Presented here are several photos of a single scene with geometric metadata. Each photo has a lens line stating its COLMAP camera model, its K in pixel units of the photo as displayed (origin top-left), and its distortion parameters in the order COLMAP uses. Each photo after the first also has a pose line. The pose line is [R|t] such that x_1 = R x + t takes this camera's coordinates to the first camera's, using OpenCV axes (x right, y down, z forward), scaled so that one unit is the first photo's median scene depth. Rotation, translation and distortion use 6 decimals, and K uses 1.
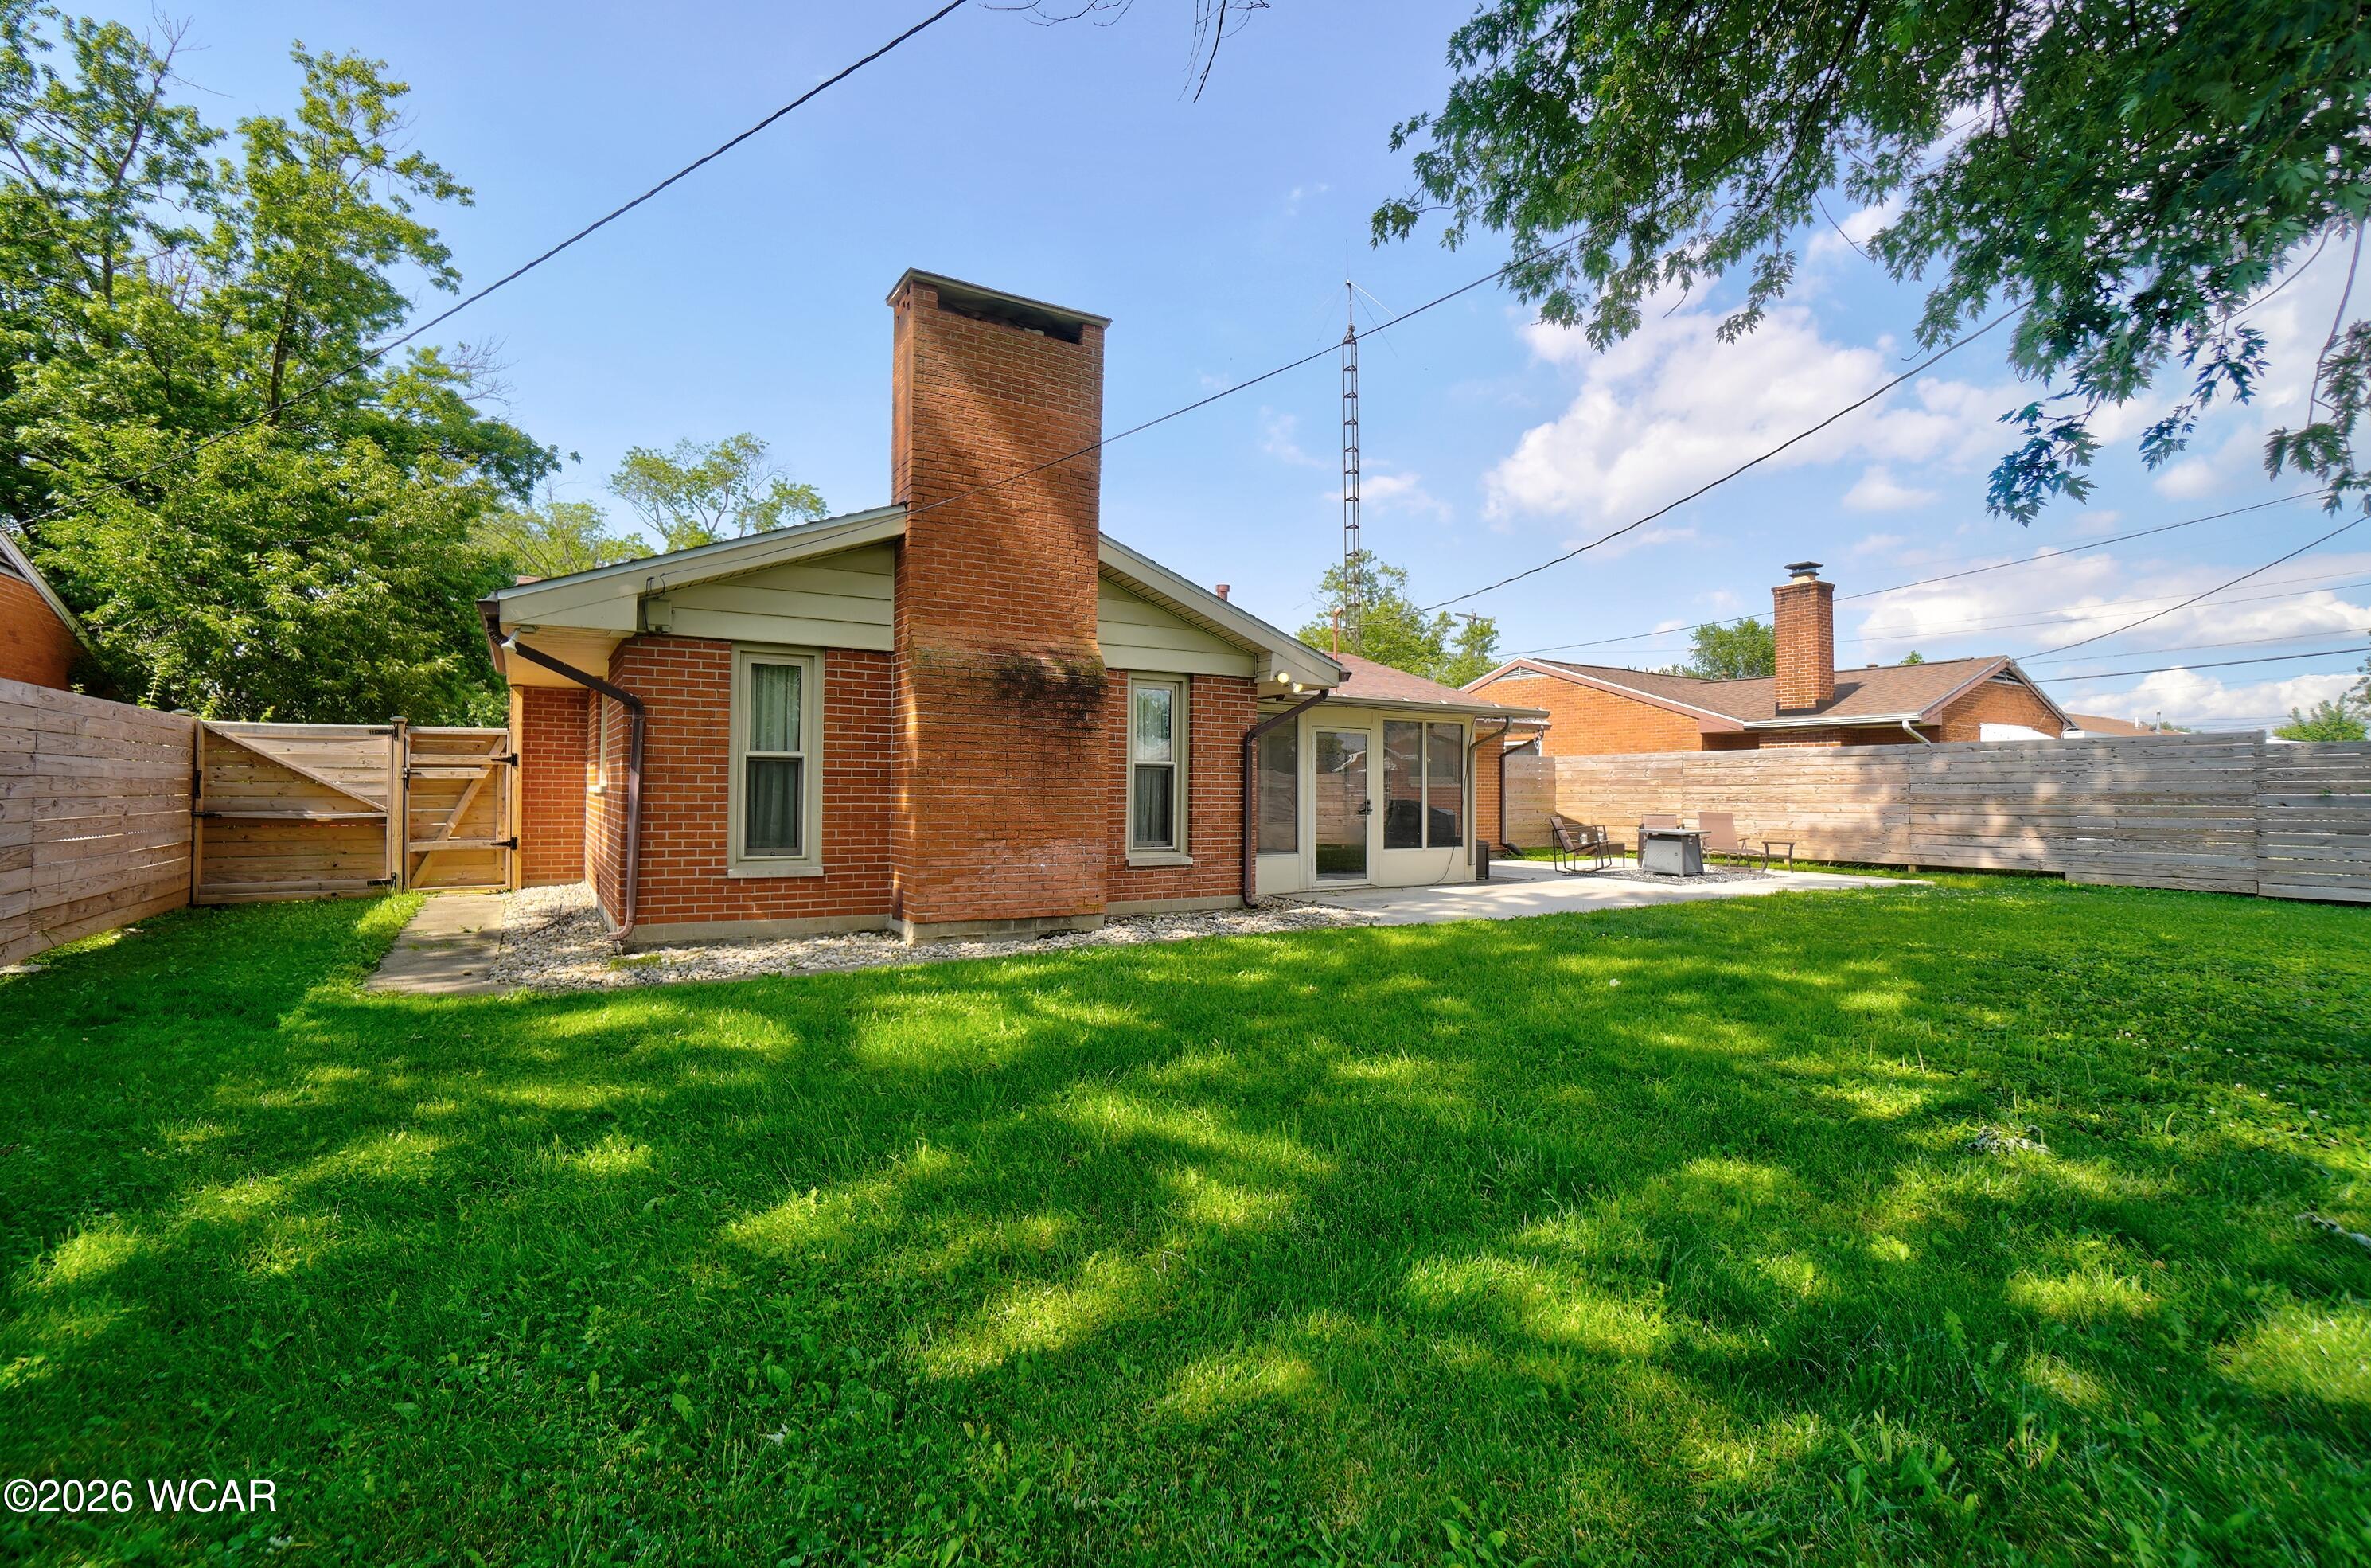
lens RADIAL K [[1042.4, 0, 1145.3], [0, 1042.4, 775.0], [0, 0, 1]] dist [-0.047986, 0.000374]
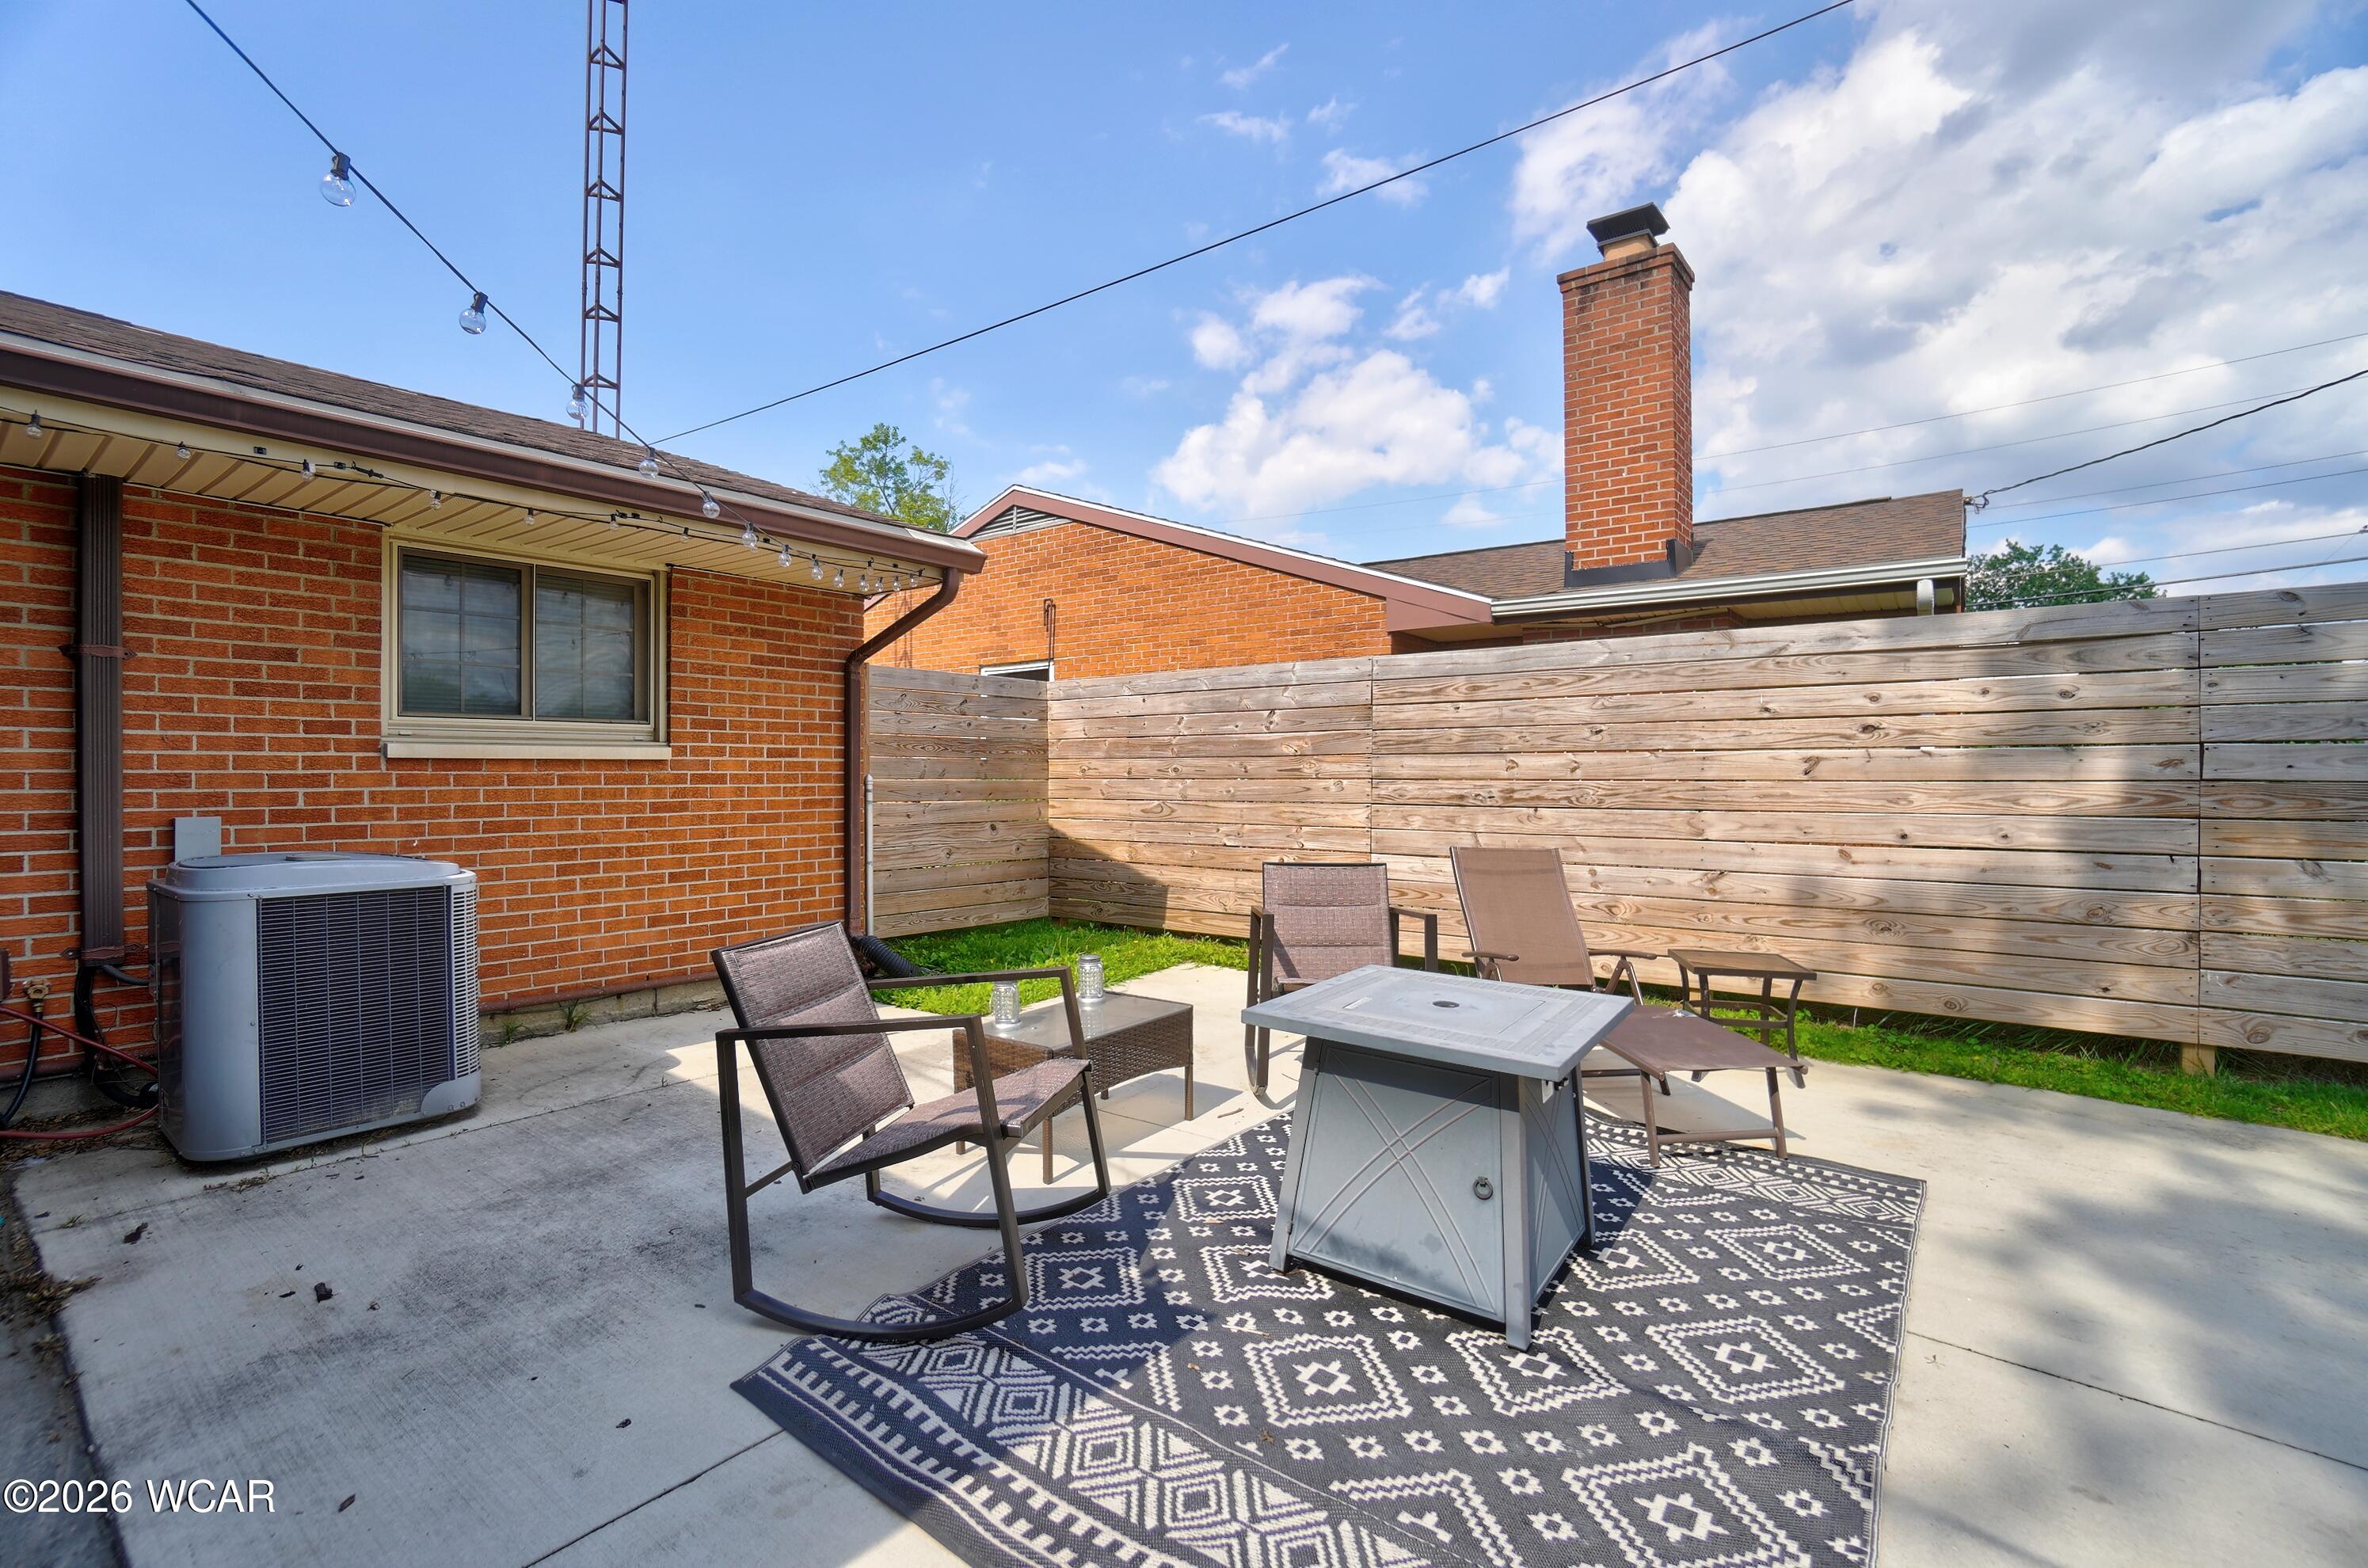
lens RADIAL K [[1034.7, 0, 1188.5], [0, 1034.7, 776.2], [0, 0, 1]] dist [-0.060846, 0.020732]
pose [[0.937014, -0.004489, 0.349263, 0.447606], [-0.002687, 0.999795, 0.020060, 0.013795], [-0.349281, -0.019735, 0.936810, 0.907995]]
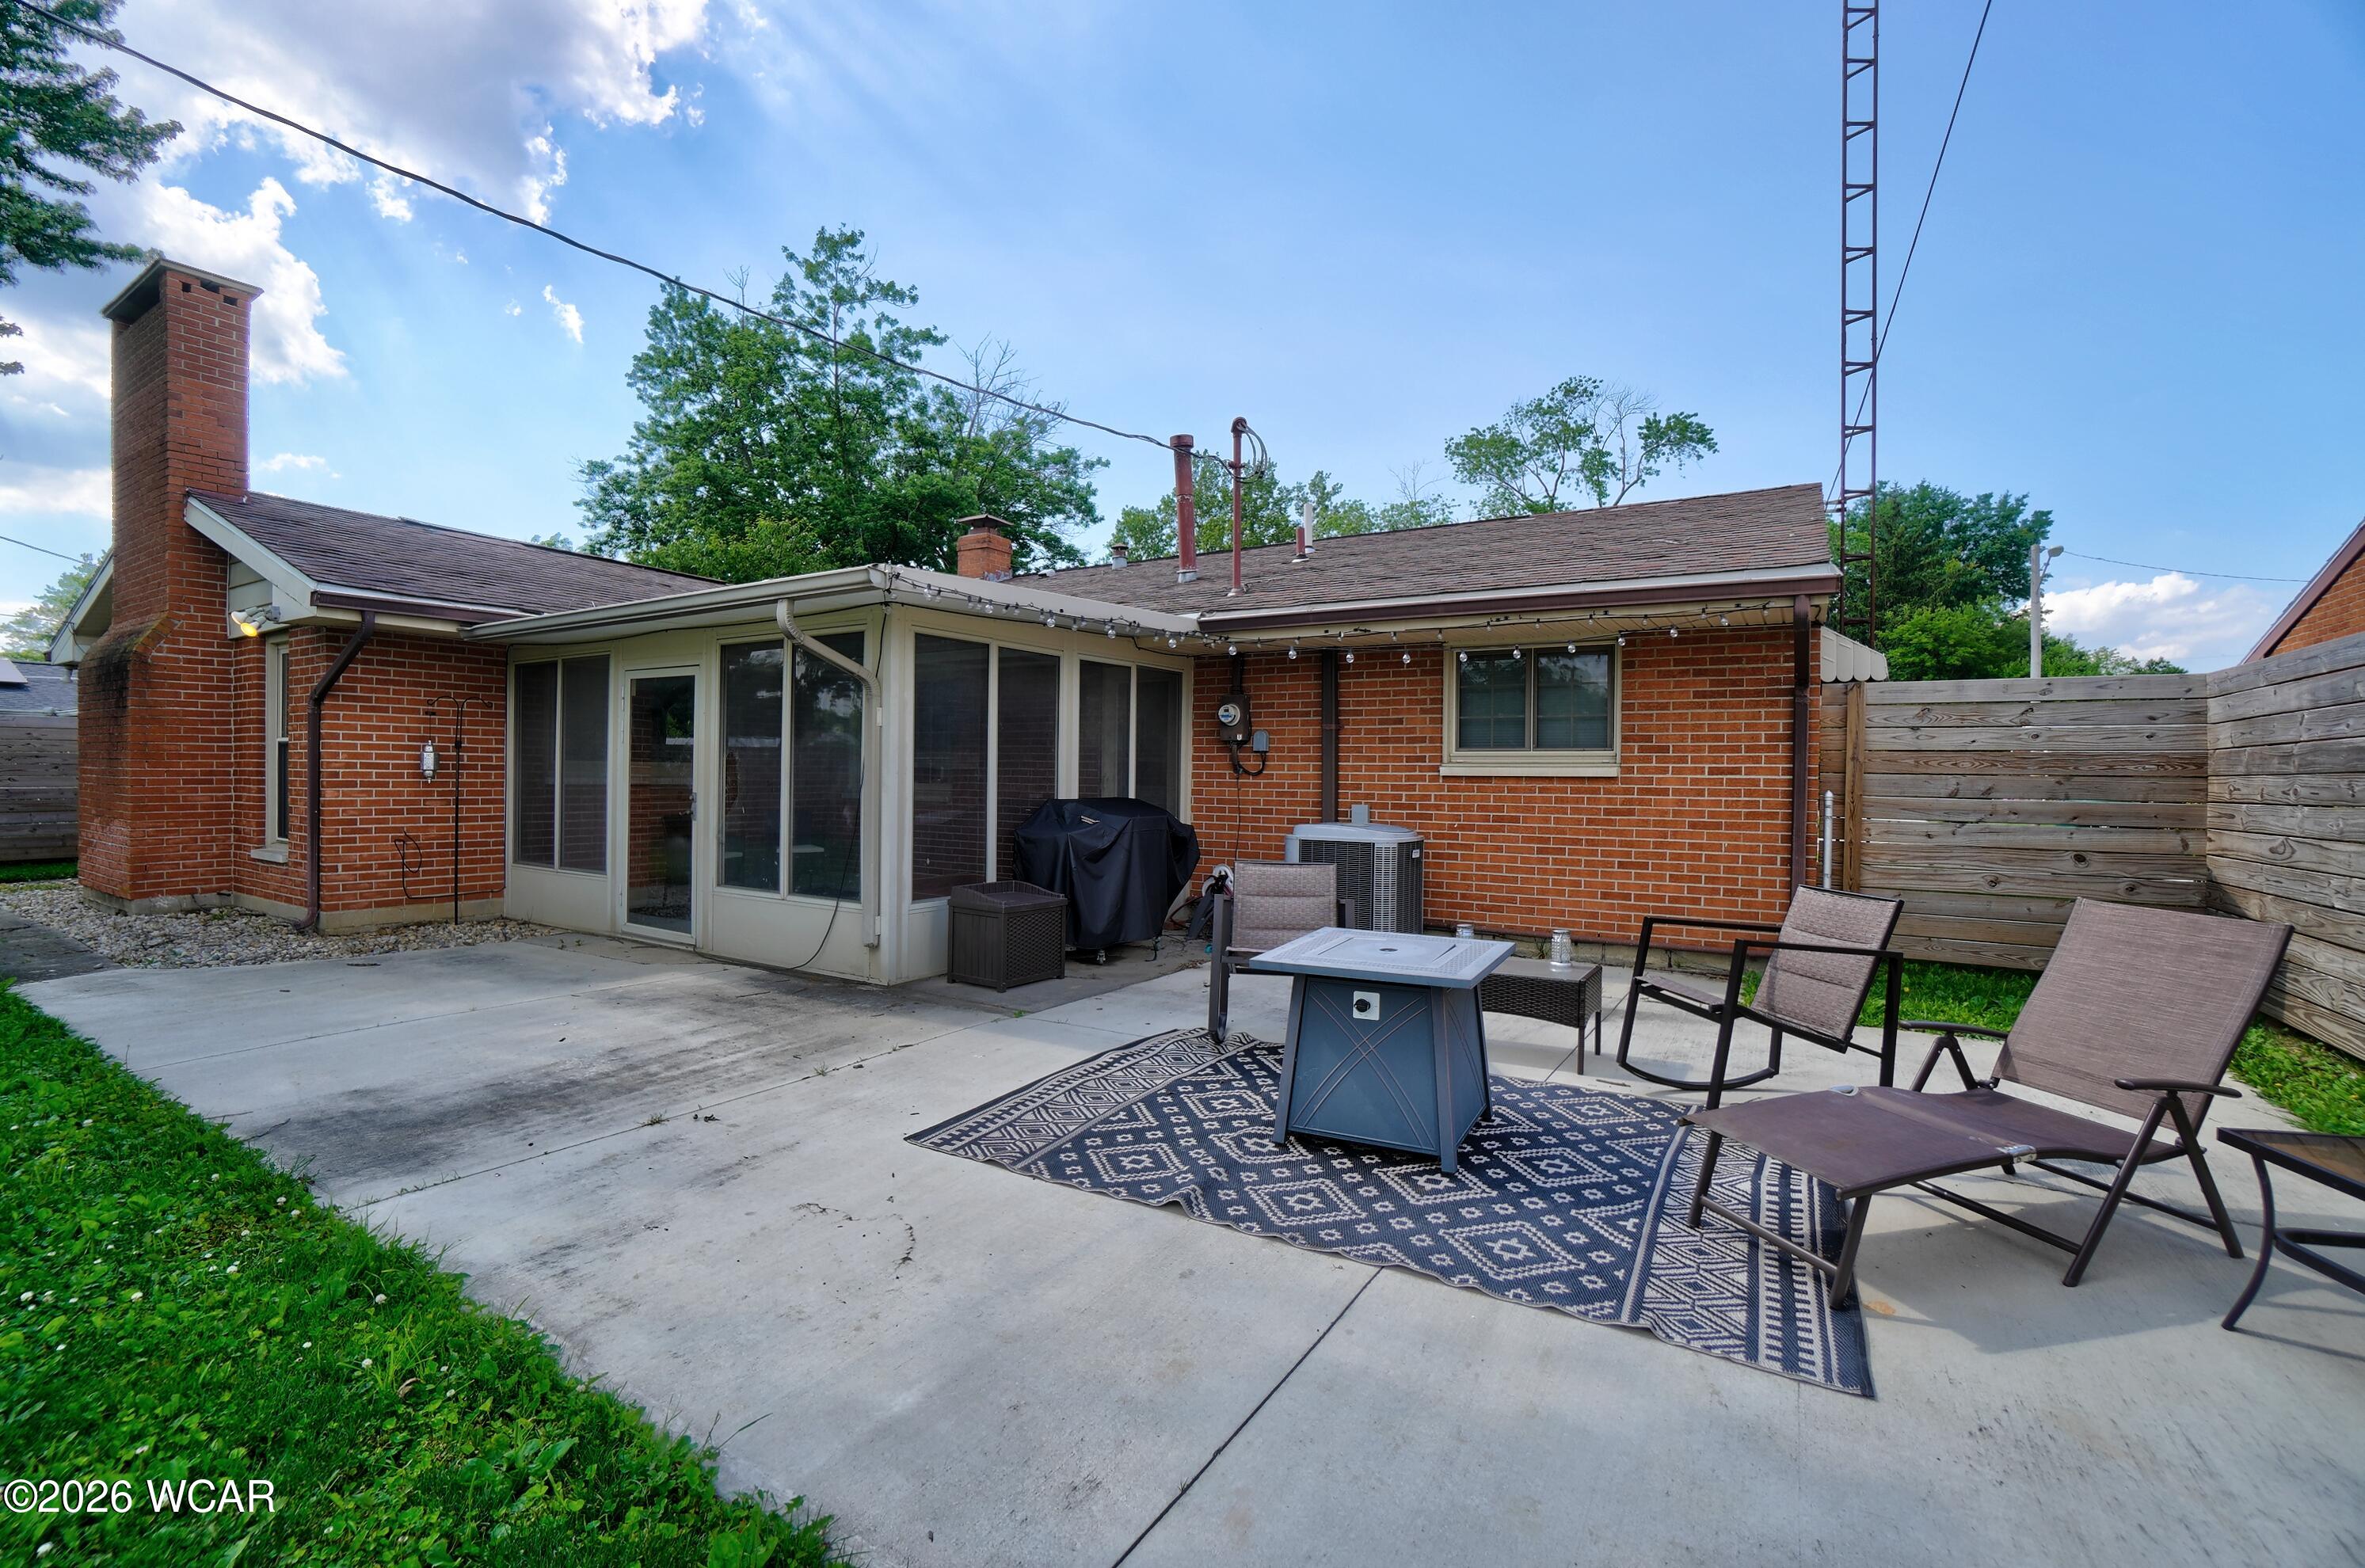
lens RADIAL K [[1039.0, 0, 1155.9], [0, 1039.0, 779.8], [0, 0, 1]] dist [-0.059816, 0.022556]
pose [[0.454074, 0.004681, -0.890952, 0.745563], [0.004535, 0.999961, 0.007564, 0.012388], [0.890952, -0.007475, 0.454035, 0.892437]]
